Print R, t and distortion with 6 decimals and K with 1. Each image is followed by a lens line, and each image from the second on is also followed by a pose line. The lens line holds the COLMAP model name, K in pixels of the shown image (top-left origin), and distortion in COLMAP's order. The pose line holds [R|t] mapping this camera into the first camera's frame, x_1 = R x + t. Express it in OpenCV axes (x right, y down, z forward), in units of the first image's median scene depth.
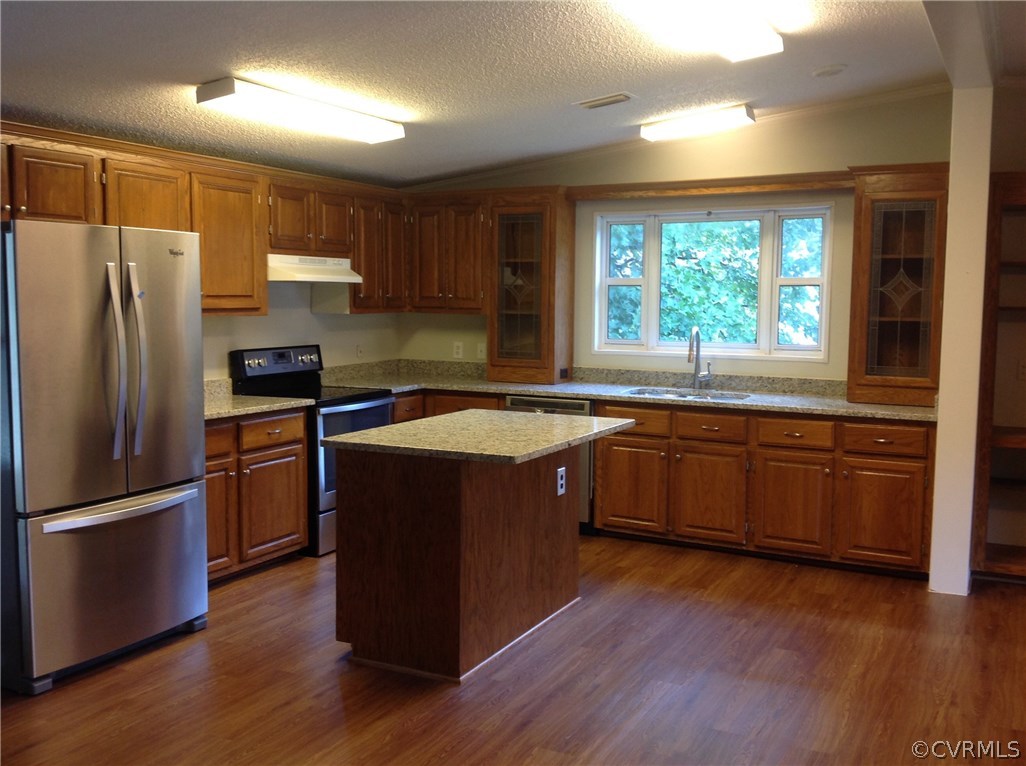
lens RADIAL K [[983.2, 0, 513.0], [0, 983.2, 383.0], [0, 0, 1]] dist [0.193483, -0.471235]
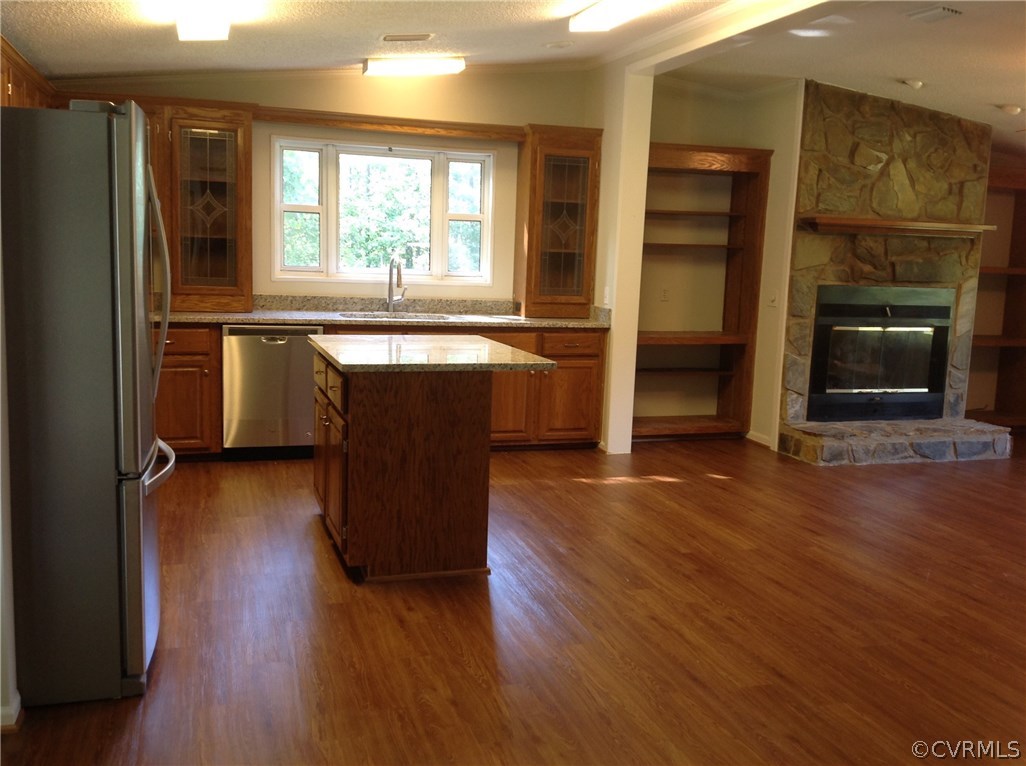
lens RADIAL K [[983.2, 0, 513.0], [0, 983.2, 383.0], [0, 0, 1]] dist [0.193483, -0.471235]
pose [[0.704605, -0.080445, 0.705025, -0.549528], [0.035277, 0.996296, 0.078423, 0.003598], [-0.708722, -0.030386, 0.704833, 0.143757]]
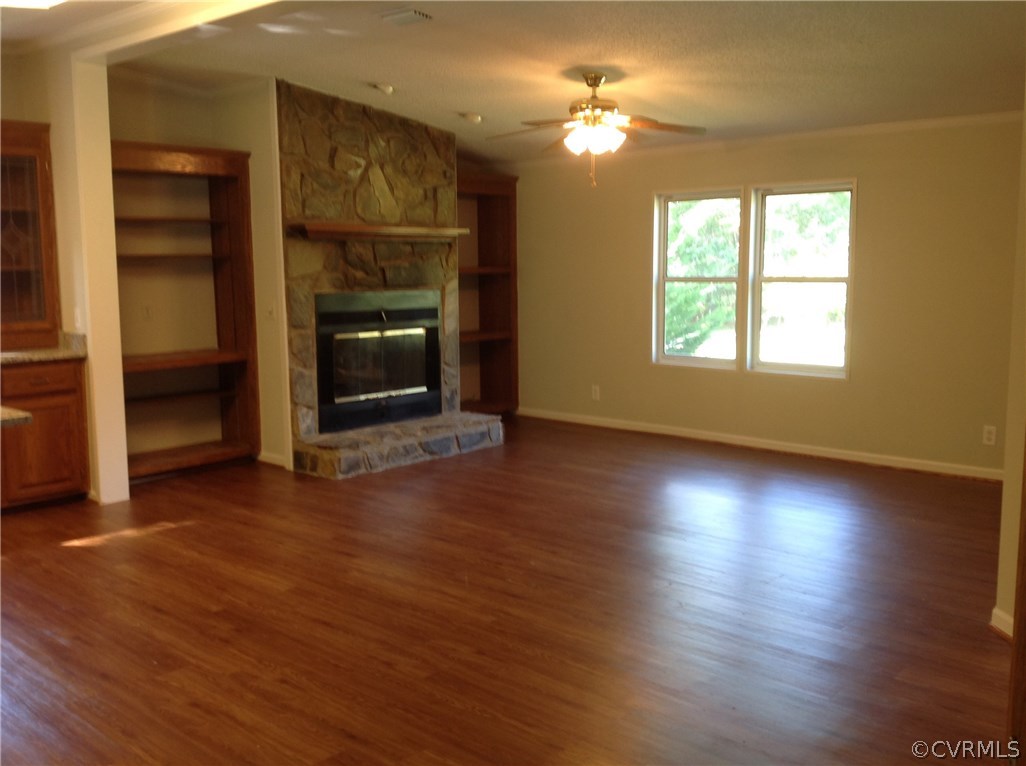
lens RADIAL K [[983.2, 0, 513.0], [0, 983.2, 383.0], [0, 0, 1]] dist [0.193483, -0.471235]
pose [[0.259189, -0.130931, 0.956911, -0.493957], [0.097008, 0.989288, 0.109085, -0.007679], [-0.960943, 0.064554, 0.269113, 0.208825]]
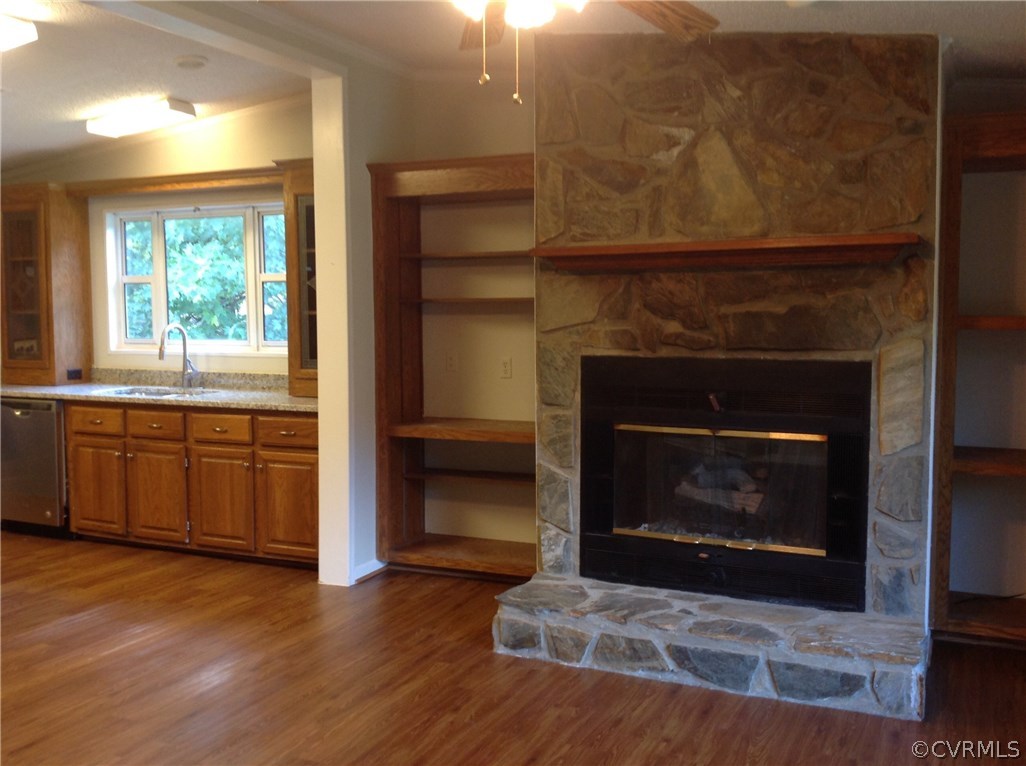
lens RADIAL K [[973.1, 0, 513.0], [0, 973.1, 383.0], [0, 0, 1]] dist [0.217393, -0.514008]
pose [[0.998985, -0.014564, 0.042625, 0.518961], [0.015284, 0.999745, -0.016606, 0.025537], [-0.042372, 0.017240, 0.998953, 0.005017]]
